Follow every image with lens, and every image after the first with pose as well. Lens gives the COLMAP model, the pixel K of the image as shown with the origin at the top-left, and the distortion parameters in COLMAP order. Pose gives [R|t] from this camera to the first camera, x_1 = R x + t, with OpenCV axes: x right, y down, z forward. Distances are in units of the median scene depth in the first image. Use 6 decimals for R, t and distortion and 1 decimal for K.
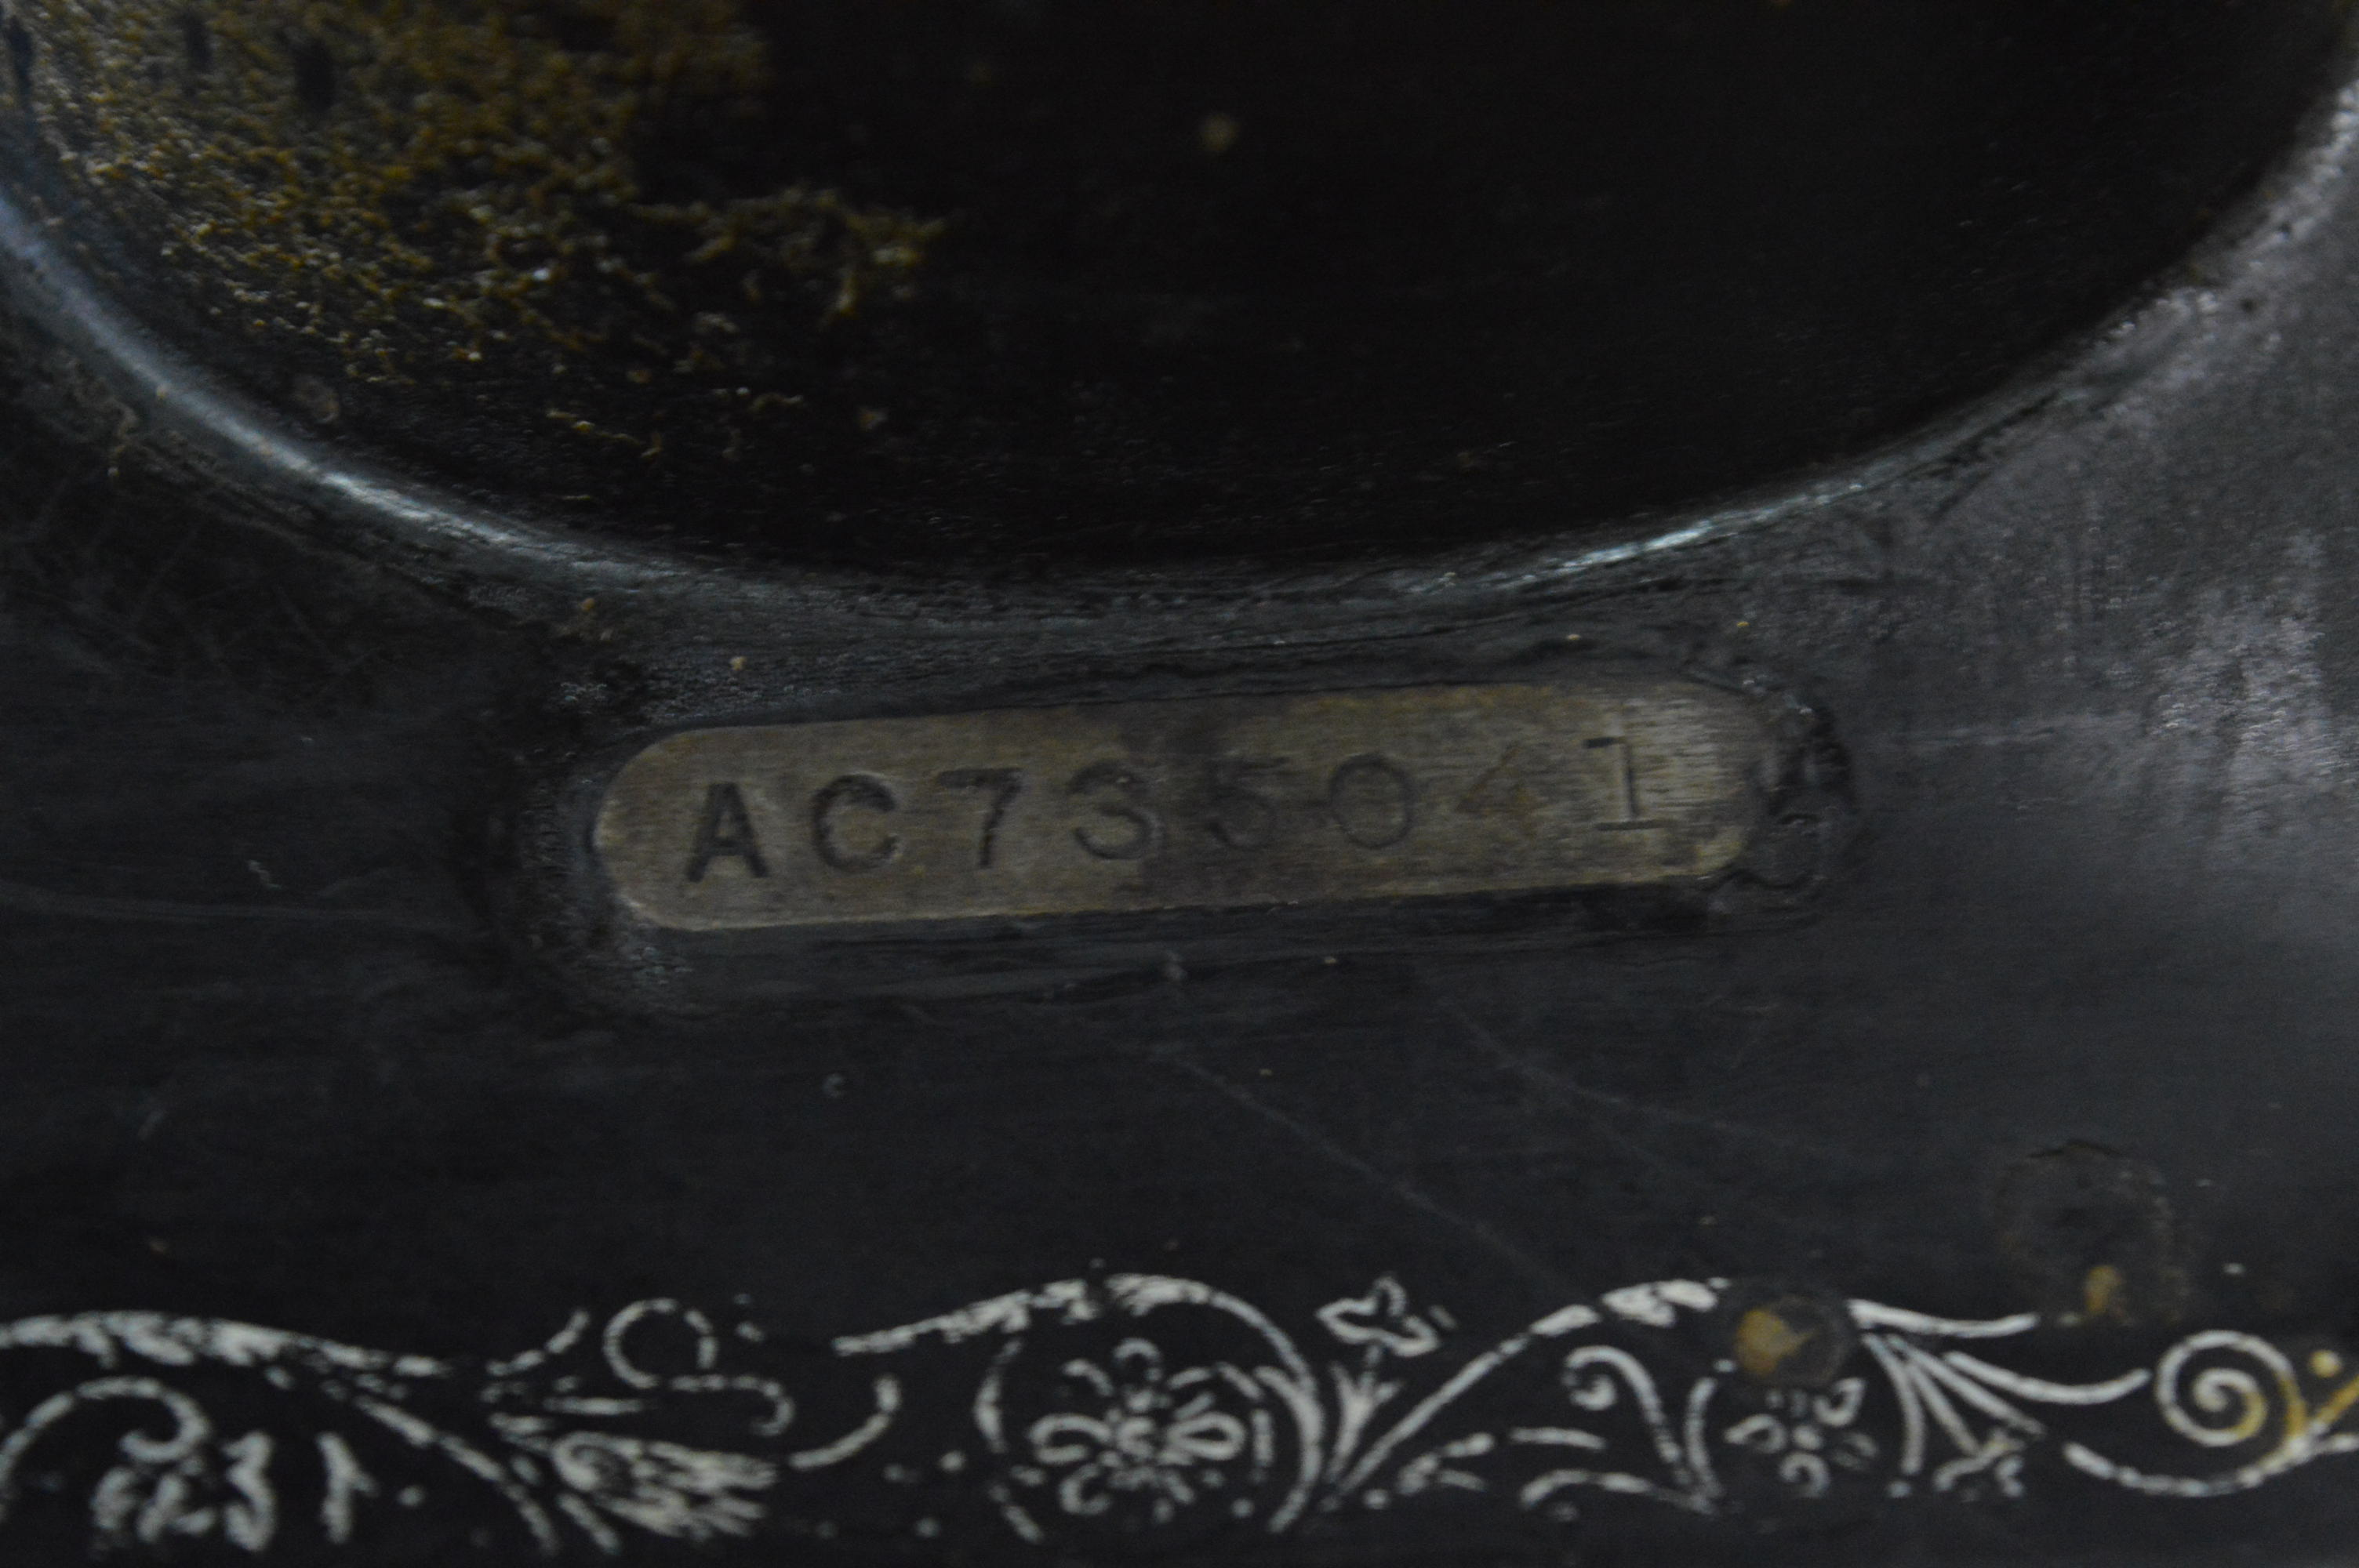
lens RADIAL K [[5266.4, 0, 1179.5], [0, 5266.4, 784.0], [0, 0, 1]] dist [0.024135, 0.256212]
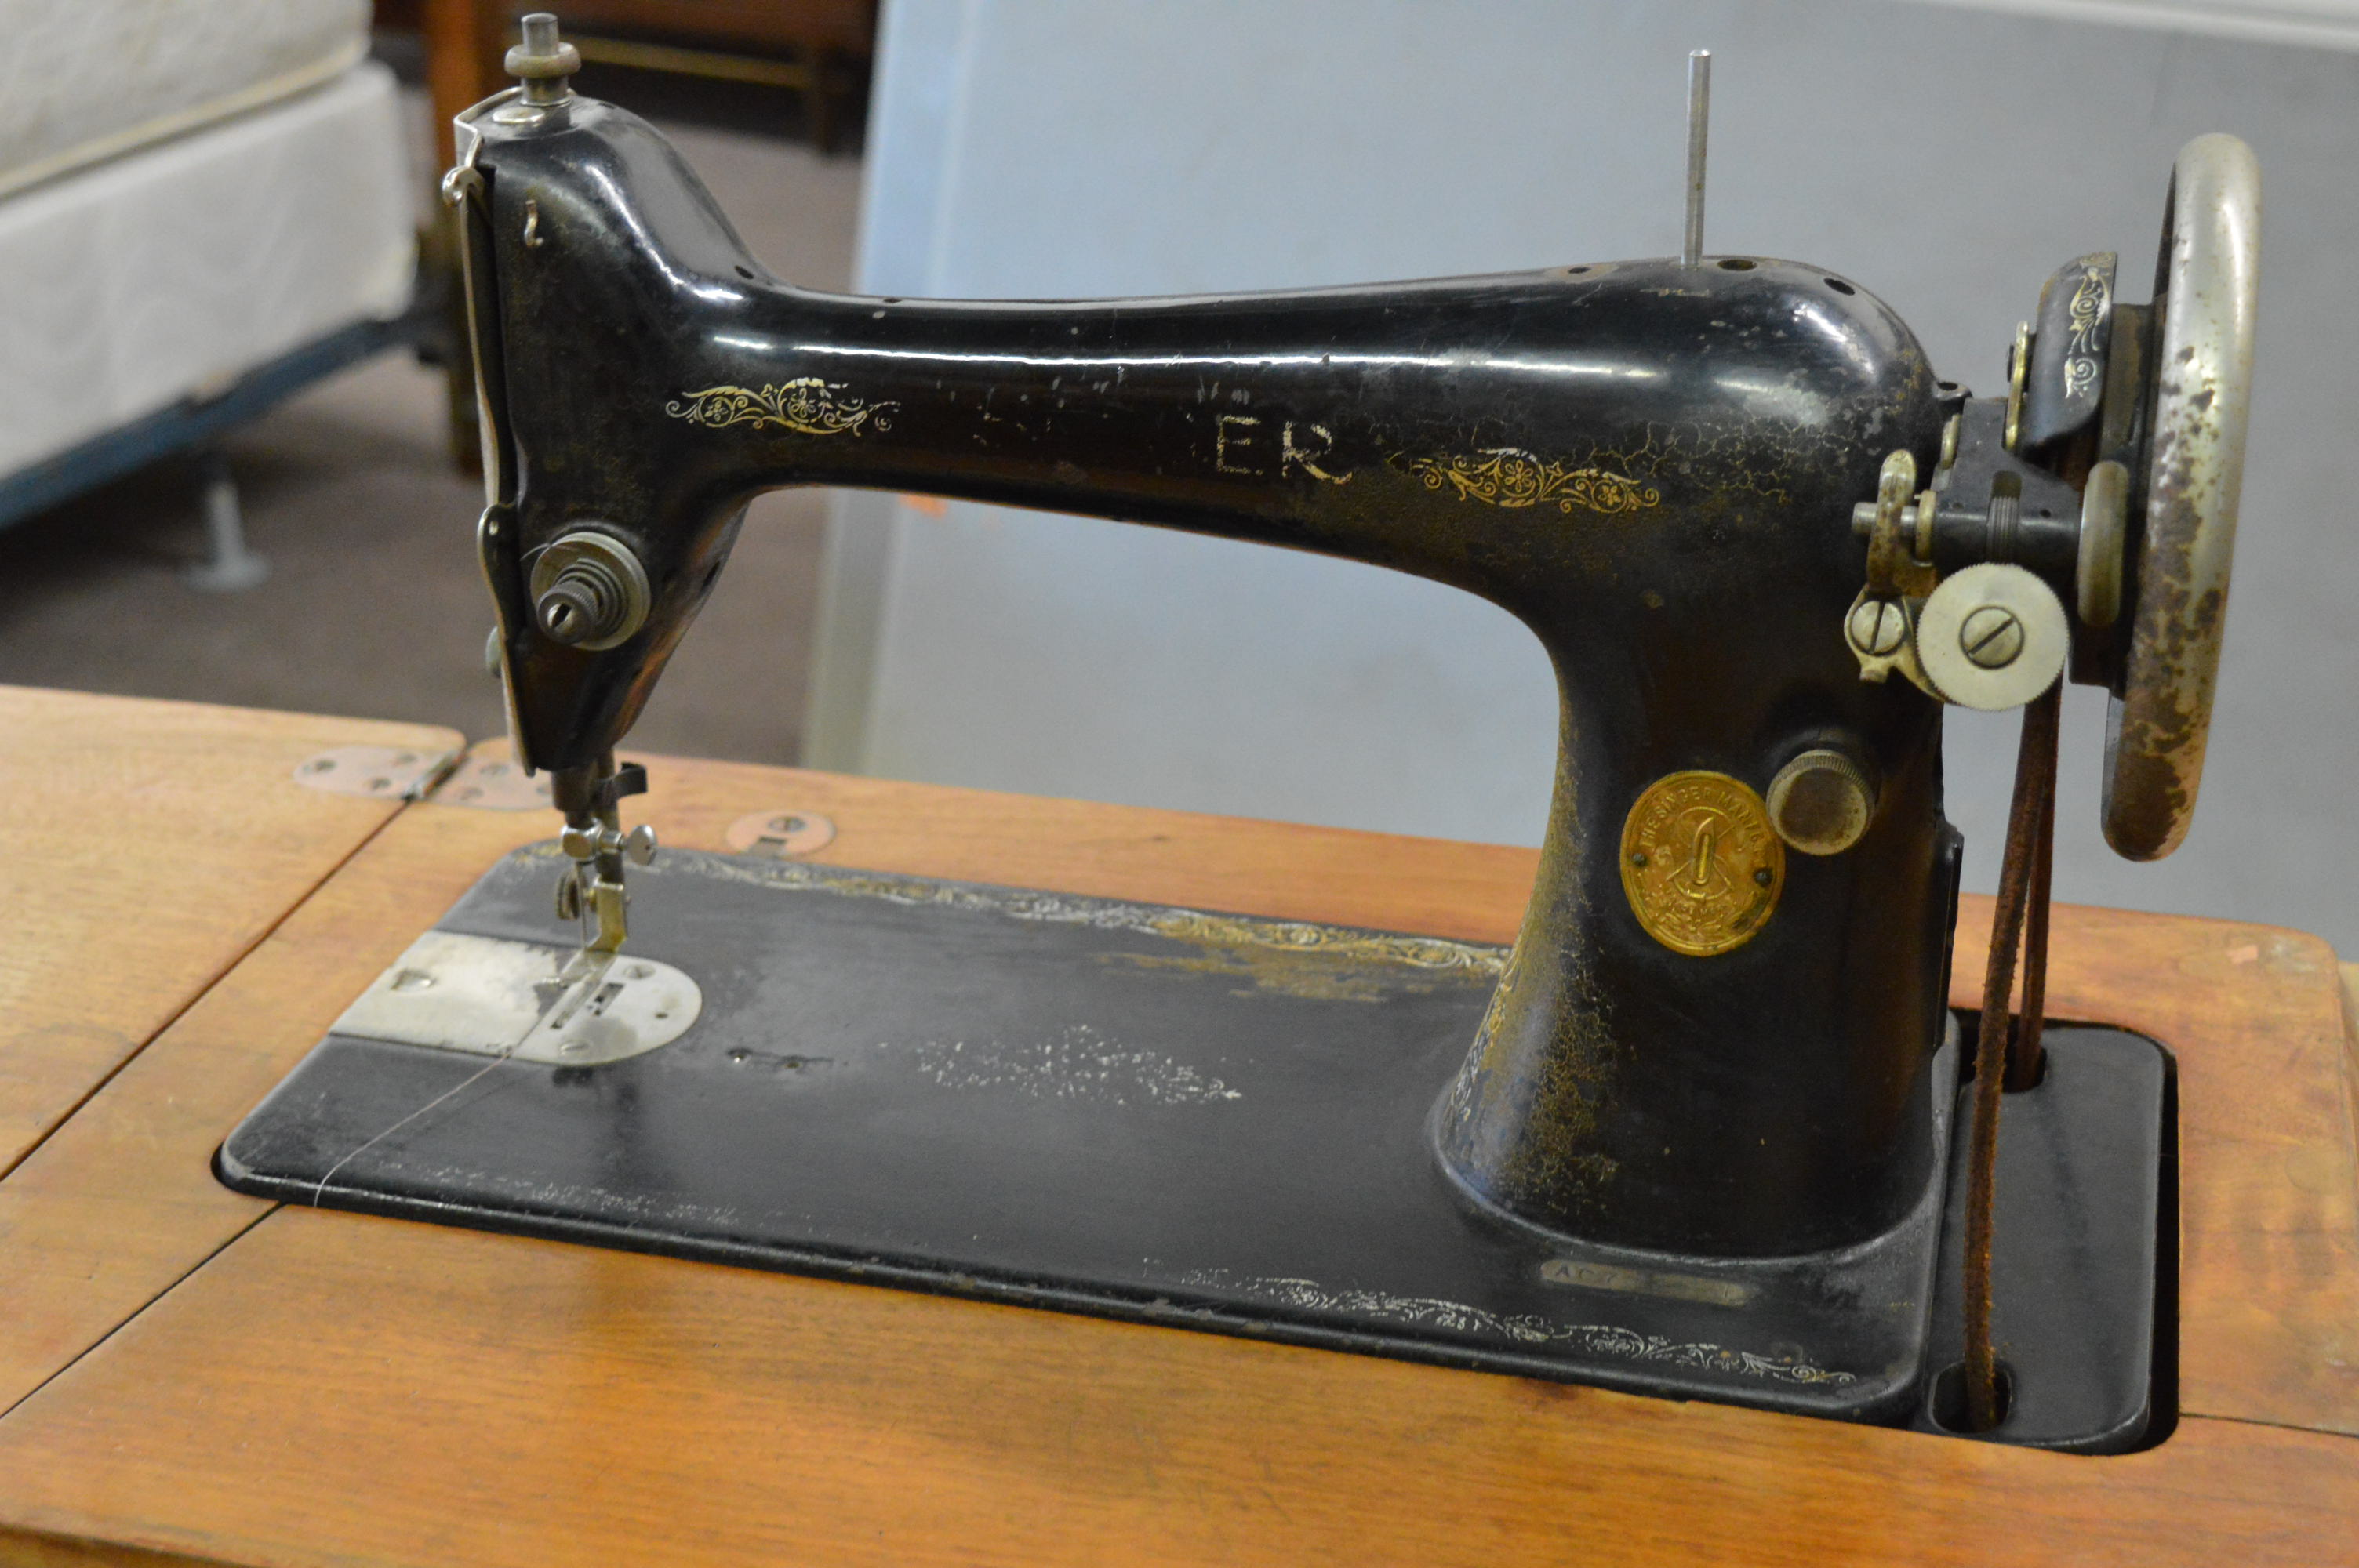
lens RADIAL K [[3433.7, 0, 1179.5], [0, 3433.7, 784.0], [0, 0, 1]] dist [0.003017, 0.004480]
pose [[0.946618, 0.103260, -0.305370, 0.620078], [-0.270962, 0.768049, -0.580242, 1.935737], [0.174624, 0.632011, 0.755029, -2.278772]]
